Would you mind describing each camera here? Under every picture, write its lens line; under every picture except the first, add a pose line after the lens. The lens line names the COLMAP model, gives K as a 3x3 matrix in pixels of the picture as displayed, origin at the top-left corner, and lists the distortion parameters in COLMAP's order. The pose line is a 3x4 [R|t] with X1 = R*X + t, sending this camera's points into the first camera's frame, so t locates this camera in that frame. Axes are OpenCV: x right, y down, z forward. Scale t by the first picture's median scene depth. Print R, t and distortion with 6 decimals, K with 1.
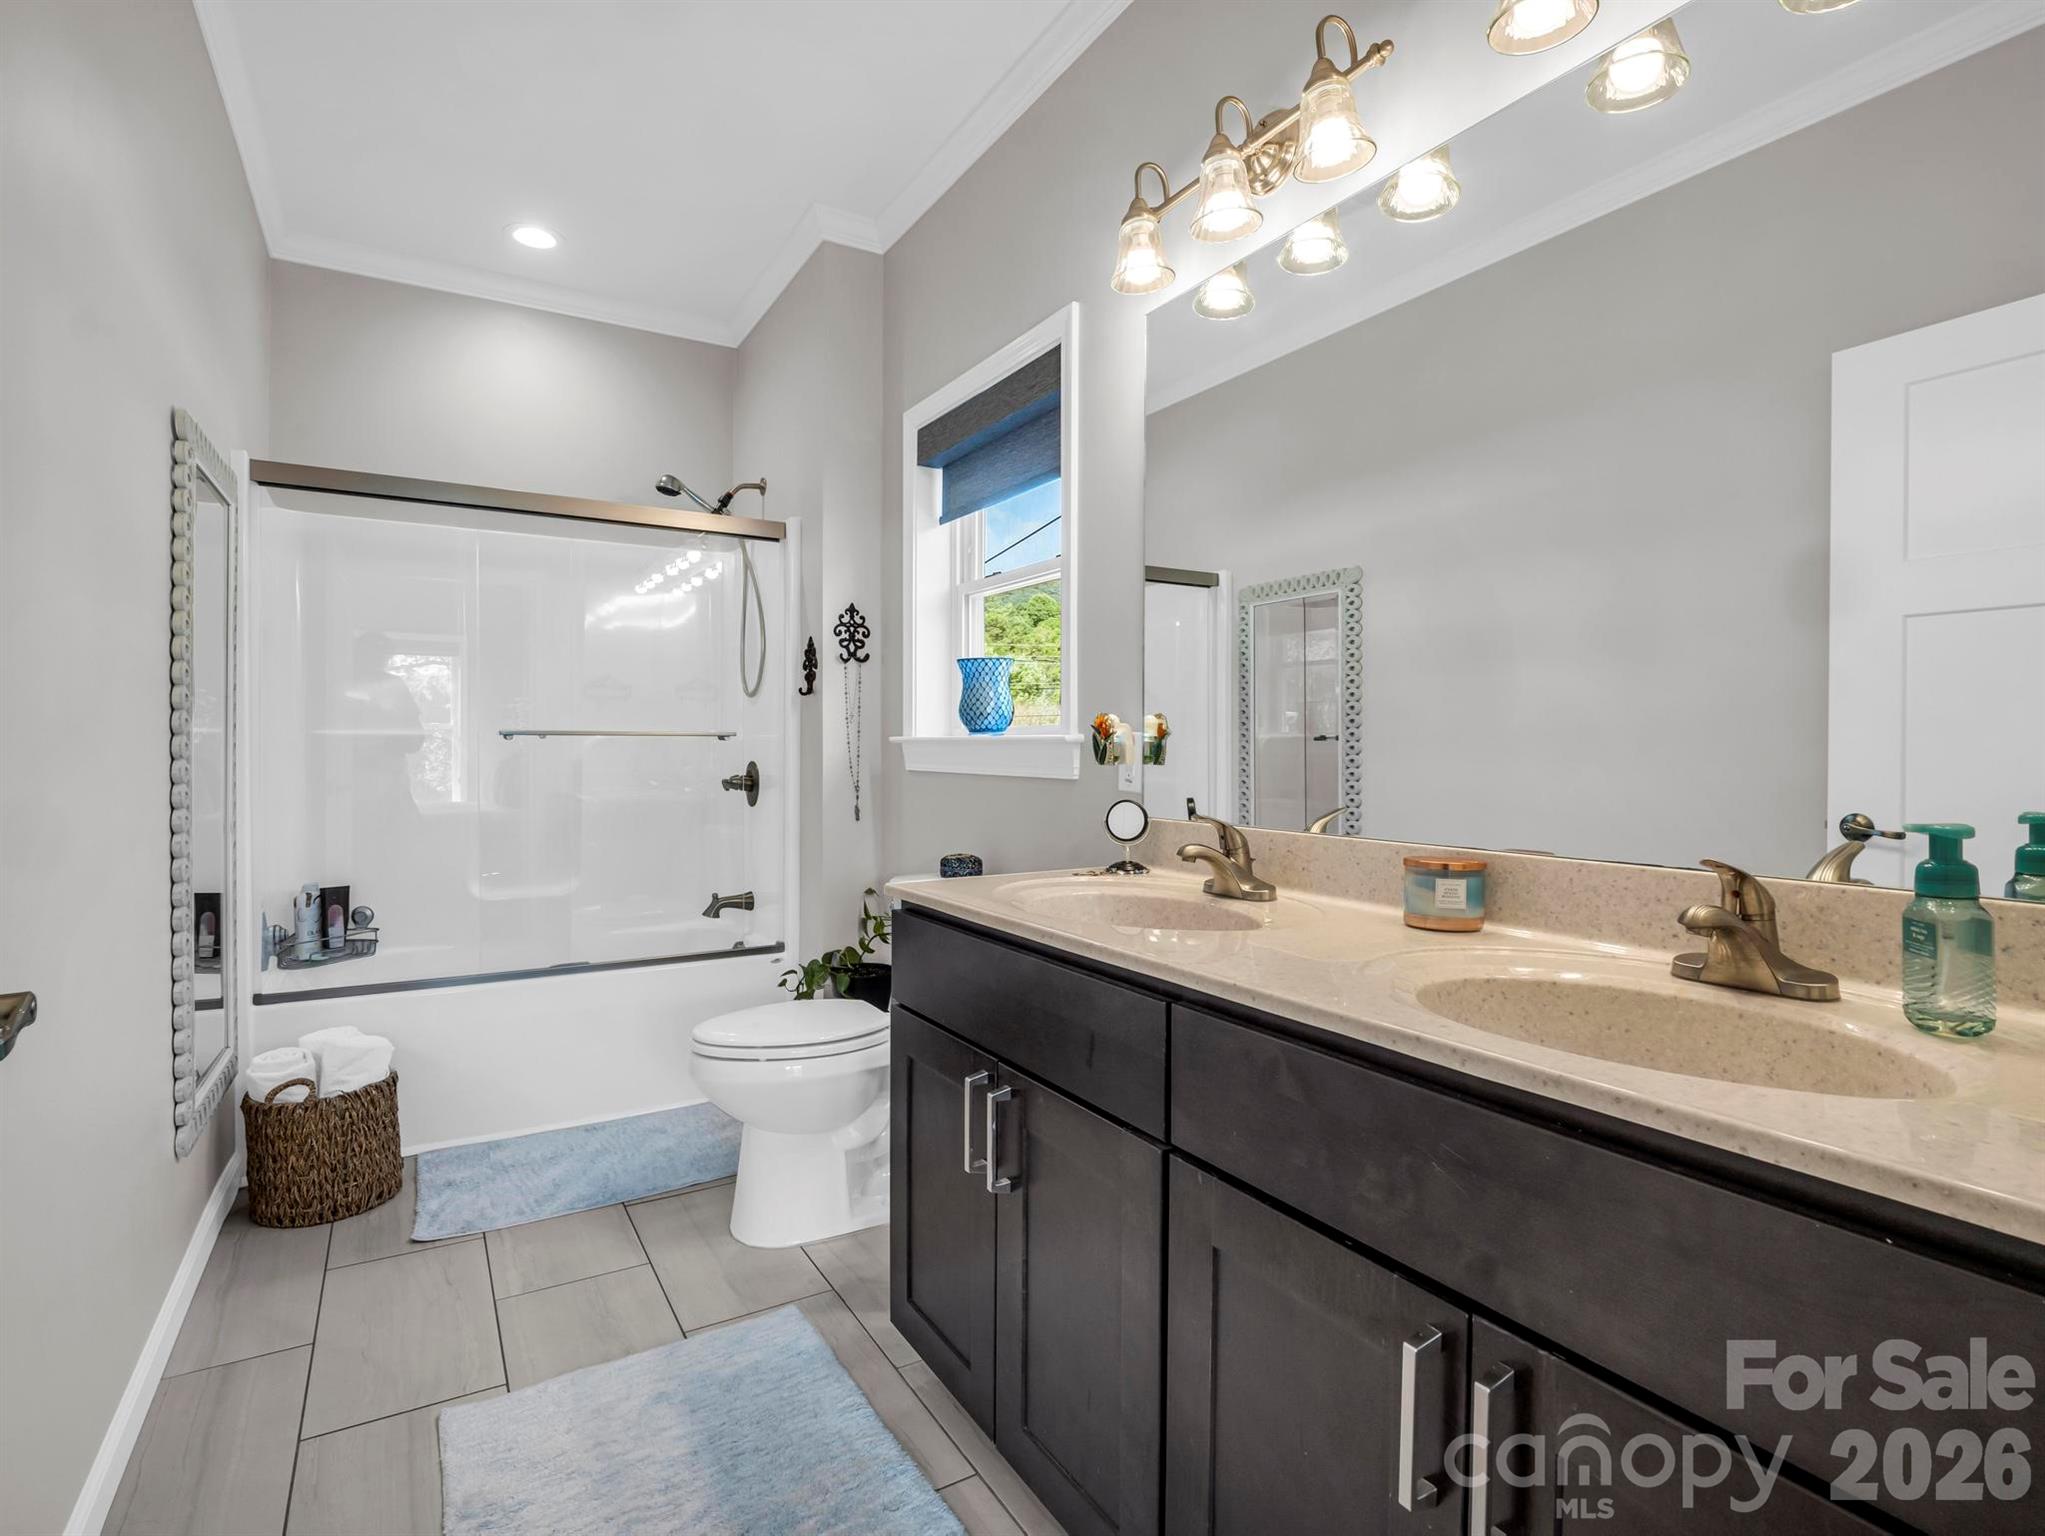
lens RADIAL K [[1002.7, 0, 998.1], [0, 1002.7, 769.4], [0, 0, 1]] dist [-0.018478, -0.001818]
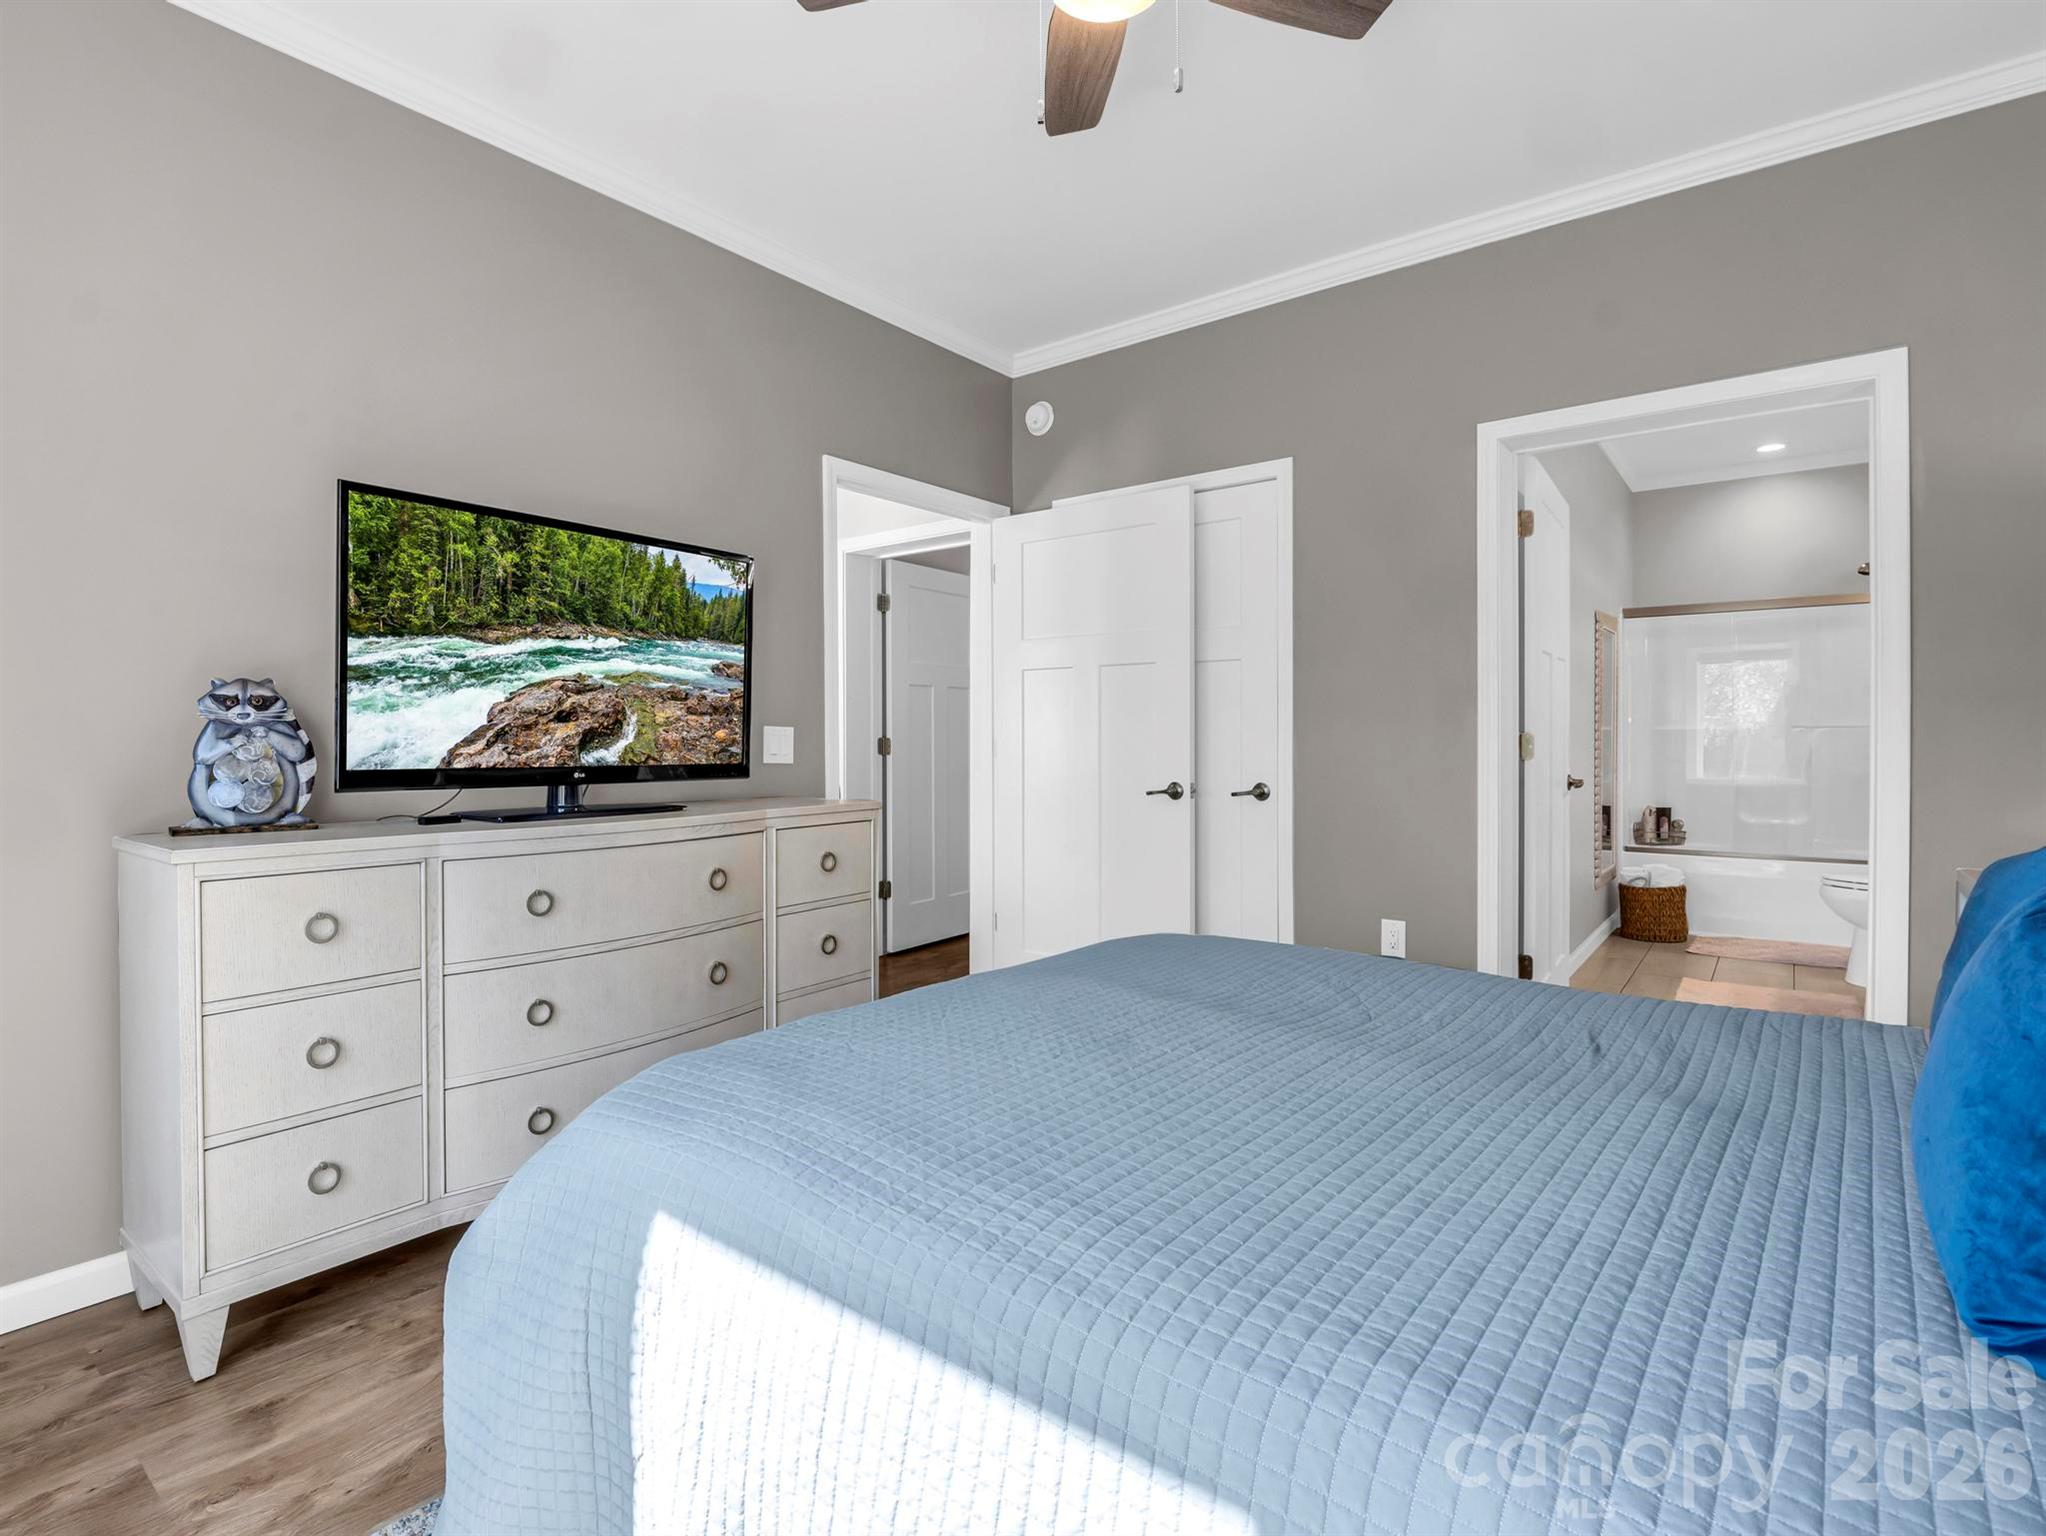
lens RADIAL K [[1004.2, 0, 1023.0], [0, 1004.2, 768.0], [0, 0, 1]] dist [0.000378, -0.012323]
pose [[0.362833, -0.004448, -0.931844, 0.900316], [-0.000056, 0.999989, -0.004795, 0.054774], [0.931854, 0.001792, 0.362828, -1.131982]]
